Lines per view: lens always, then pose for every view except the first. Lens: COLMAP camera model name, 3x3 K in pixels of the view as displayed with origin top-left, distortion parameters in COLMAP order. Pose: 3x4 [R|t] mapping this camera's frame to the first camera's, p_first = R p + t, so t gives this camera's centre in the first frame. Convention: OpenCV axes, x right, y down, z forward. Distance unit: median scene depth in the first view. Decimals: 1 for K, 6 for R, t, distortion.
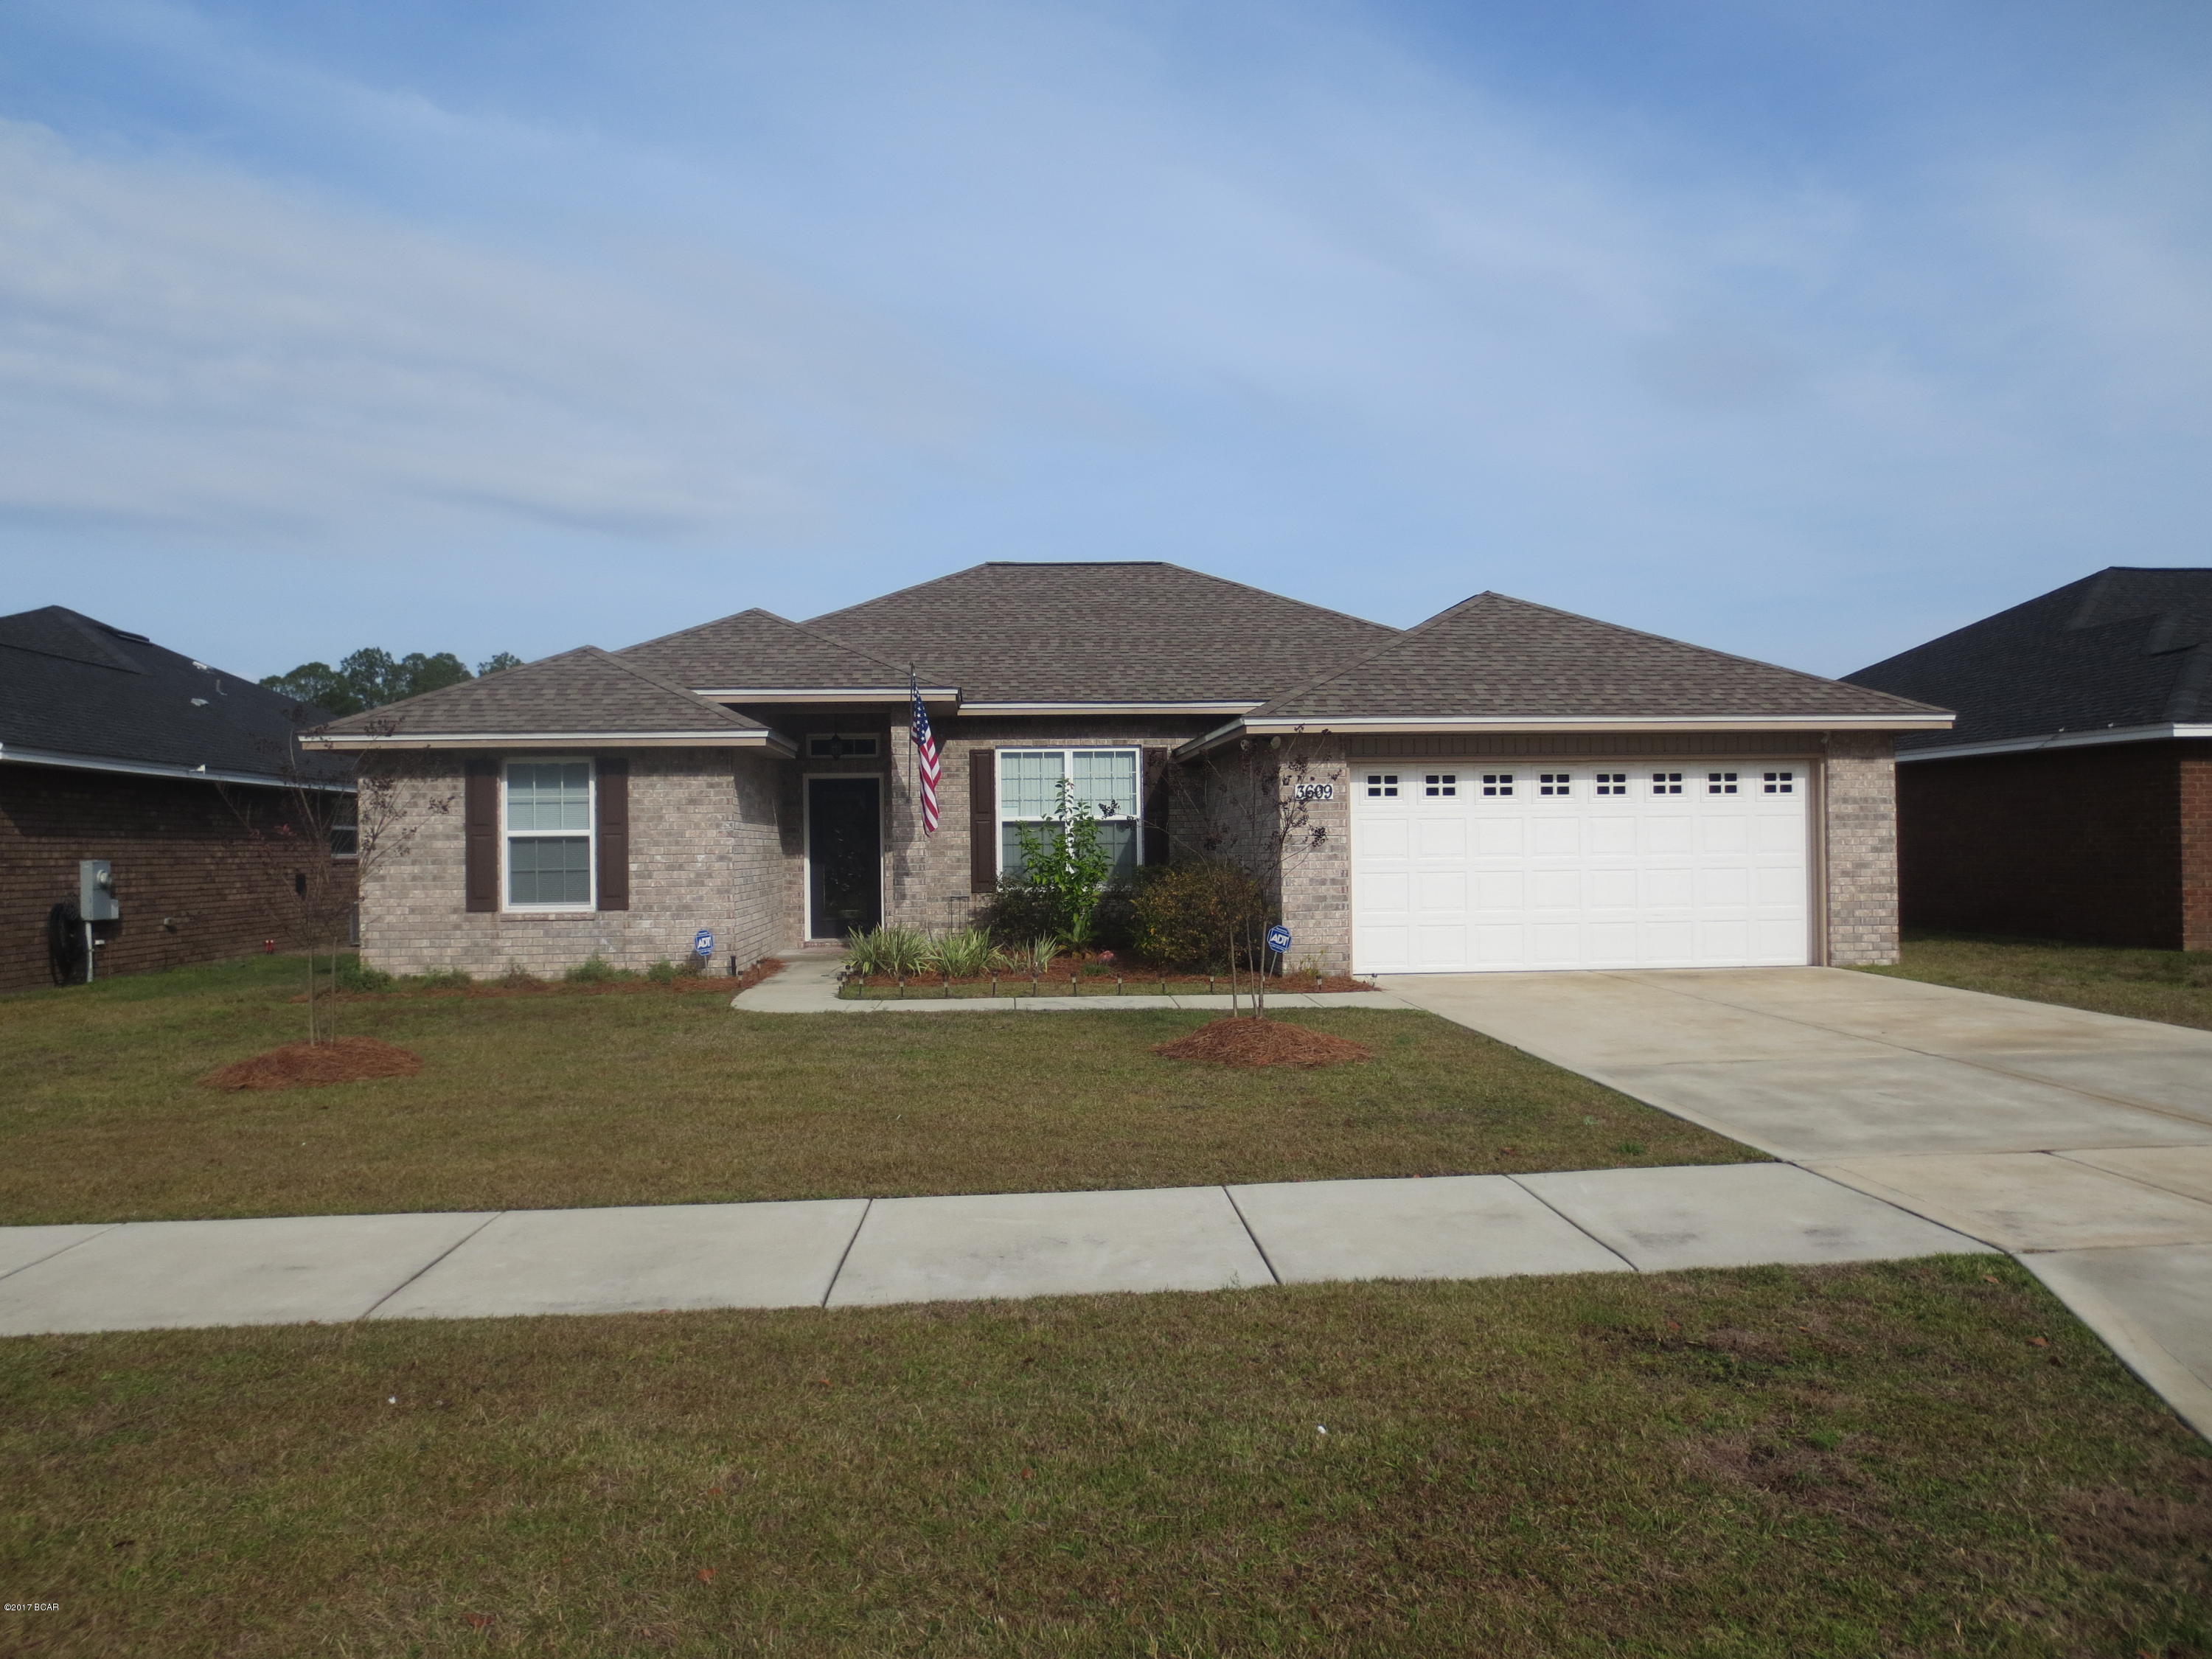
lens RADIAL K [[1567.0, 0, 1111.2], [0, 1567.0, 827.9], [0, 0, 1]] dist [-0.046035, 0.020654]
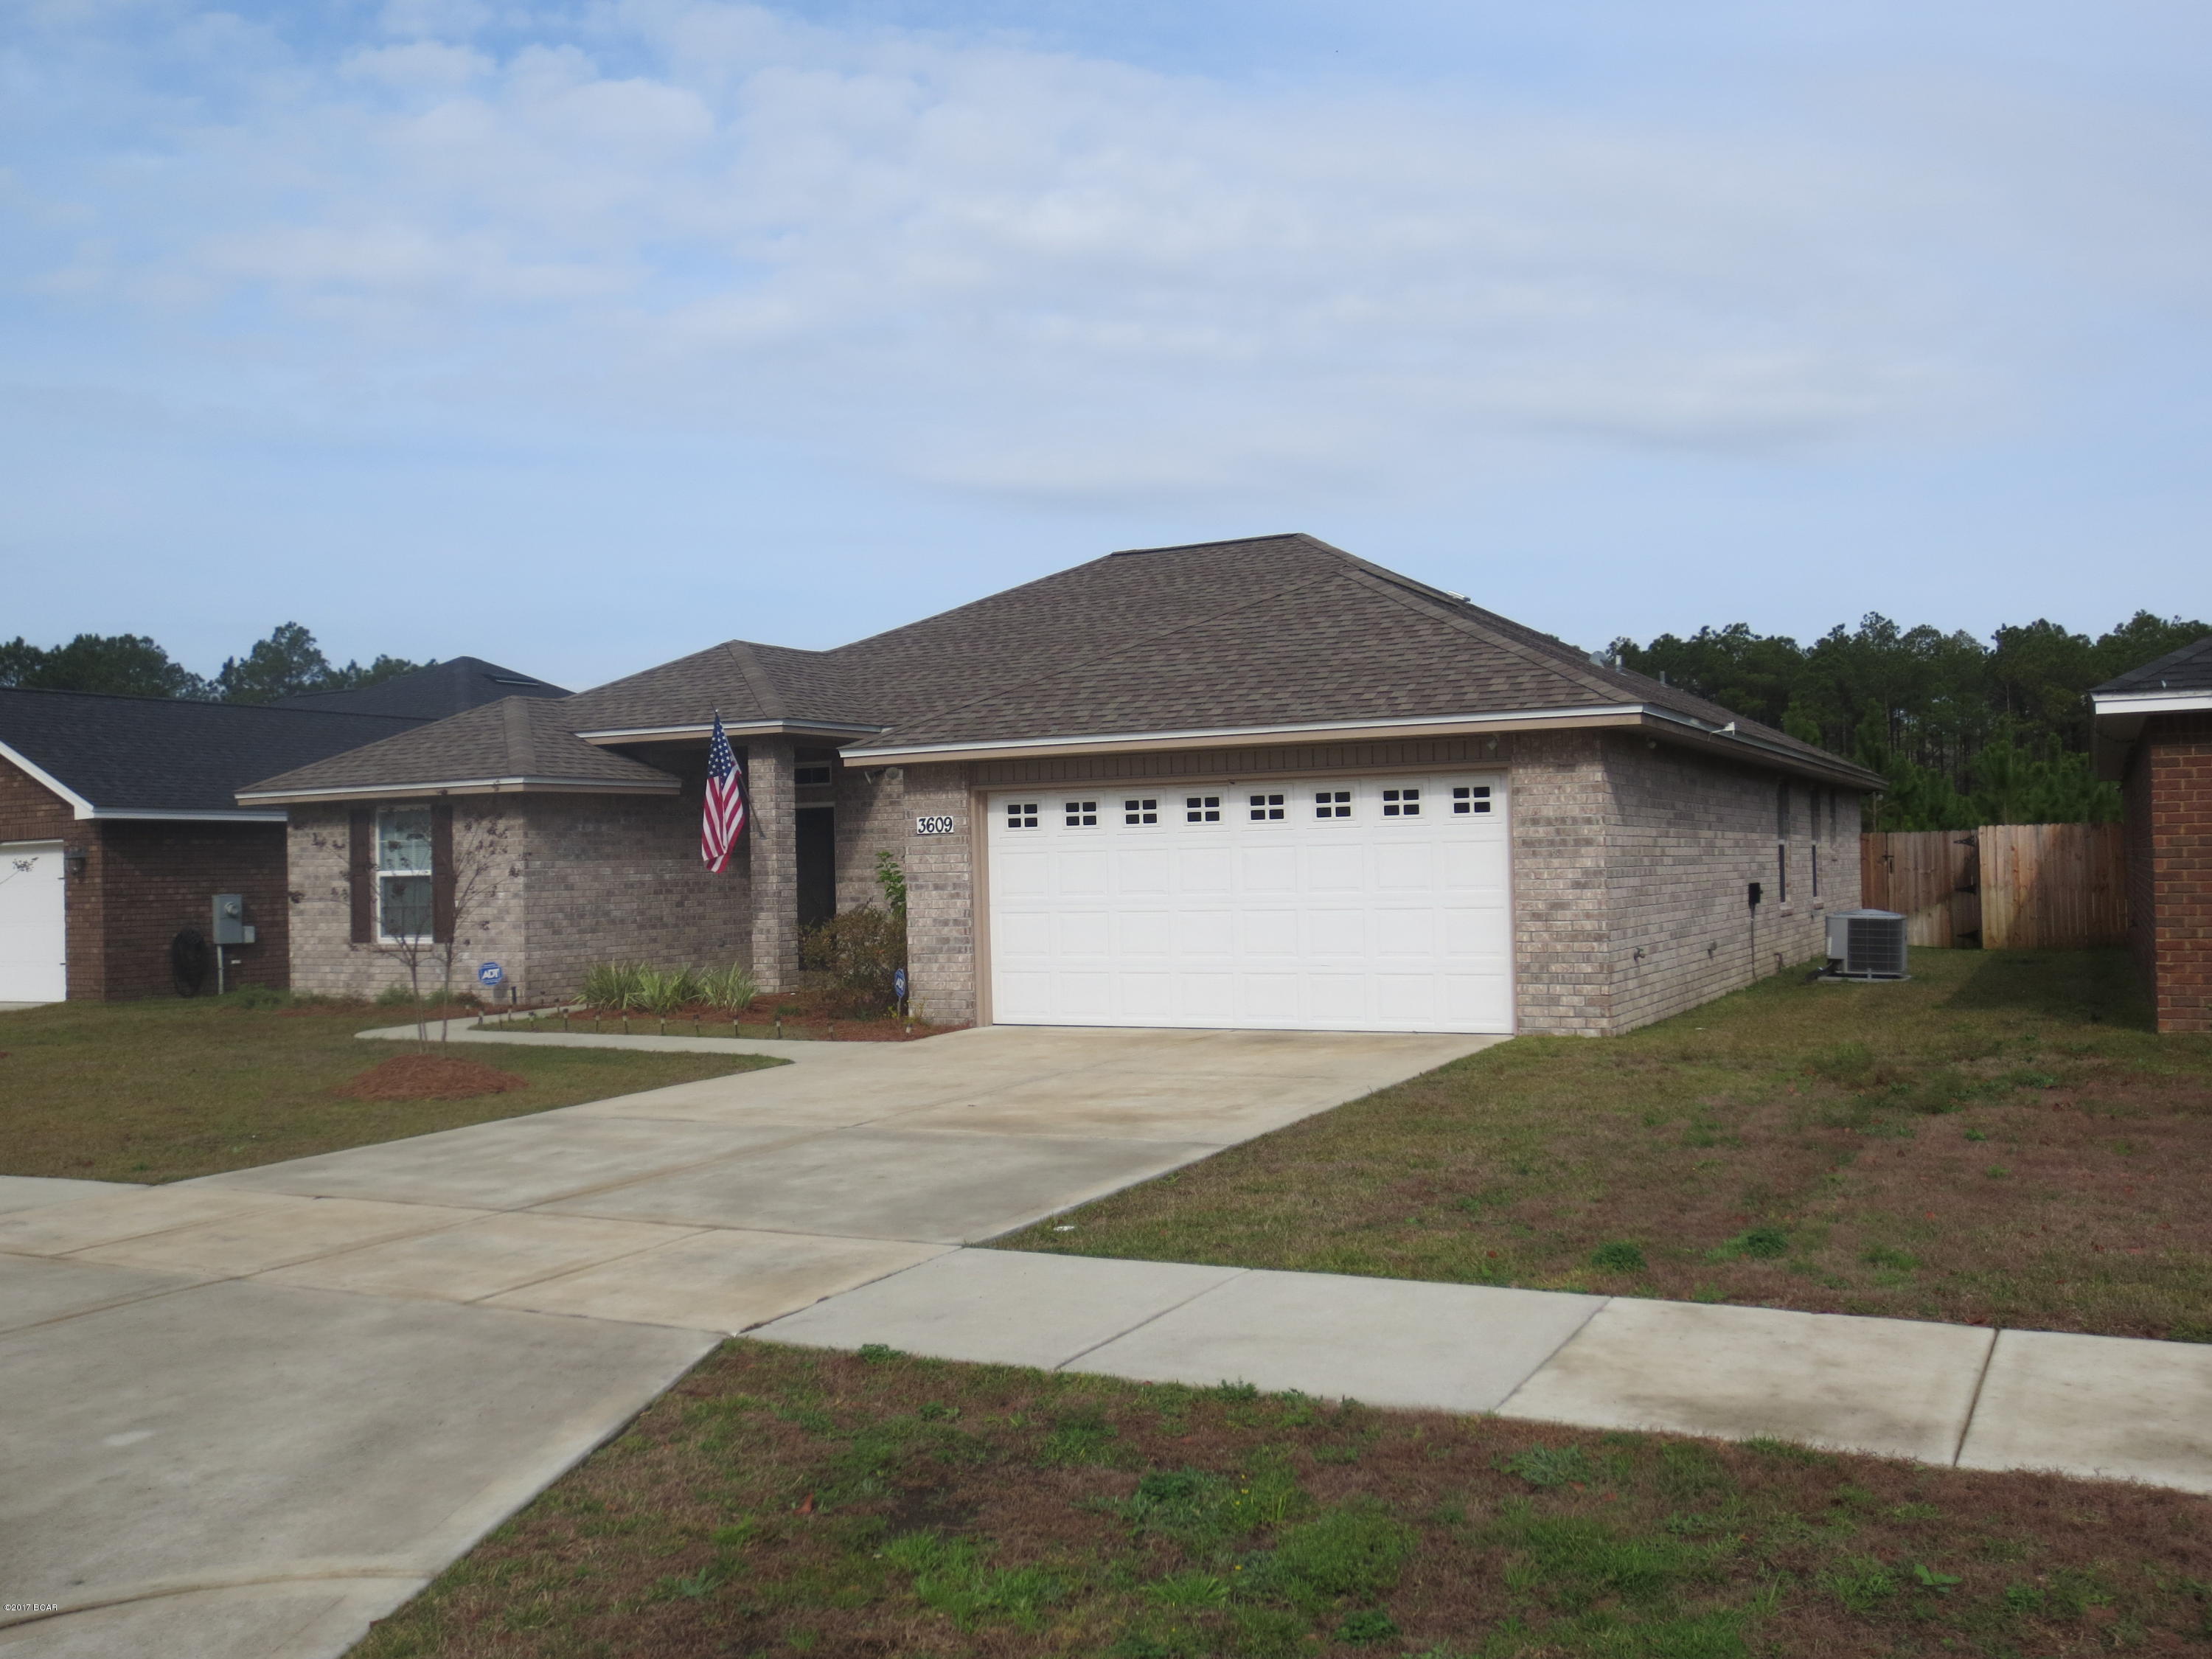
lens RADIAL K [[2022.6, 0, 1106.8], [0, 2022.6, 842.8], [0, 0, 1]] dist [-0.078231, 0.000000]
pose [[0.849962, -0.013154, -0.526680, 0.818682], [0.018126, 0.999827, 0.004281, -0.015321], [0.526533, -0.013185, 0.850053, 0.037988]]
